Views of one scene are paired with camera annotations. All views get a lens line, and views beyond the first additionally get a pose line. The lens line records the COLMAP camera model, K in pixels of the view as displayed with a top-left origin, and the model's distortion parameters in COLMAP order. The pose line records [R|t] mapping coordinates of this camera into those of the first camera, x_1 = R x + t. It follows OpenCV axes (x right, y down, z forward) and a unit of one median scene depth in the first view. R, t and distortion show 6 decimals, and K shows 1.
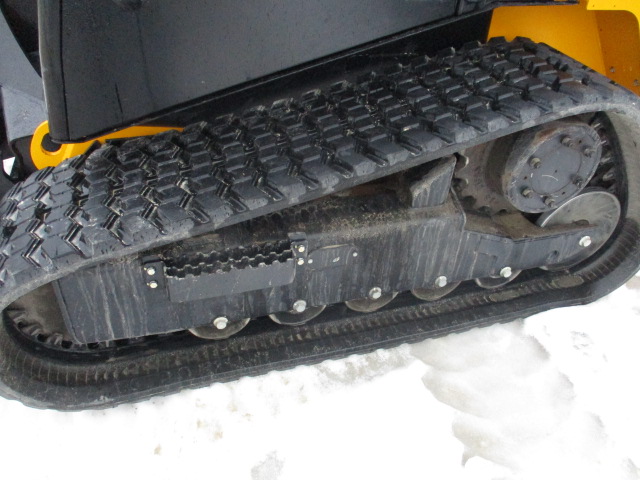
lens RADIAL K [[488.0, 0, 320.0], [0, 488.0, 223.7], [0, 0, 1]] dist [-0.023658, -0.000141]
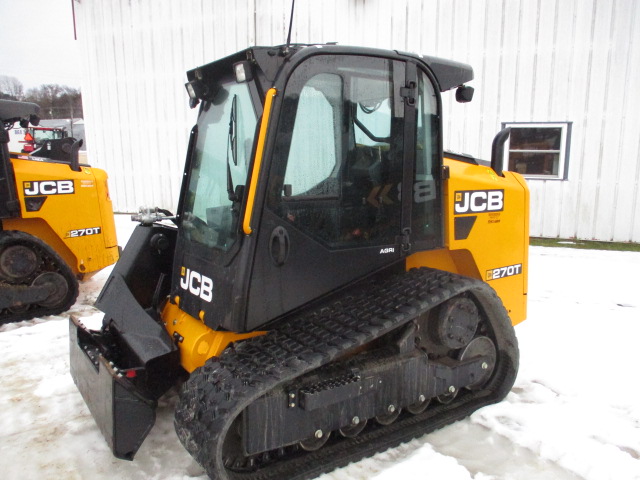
lens RADIAL K [[530.0, 0, 320.0], [0, 530.0, 240.0], [0, 0, 1]] dist [-0.041245, -0.003626]
pose [[0.946452, -0.077238, 0.313471, -0.697469], [0.217039, 0.871031, -0.440680, 0.409956], [-0.239006, 0.485118, 0.841152, -0.834514]]
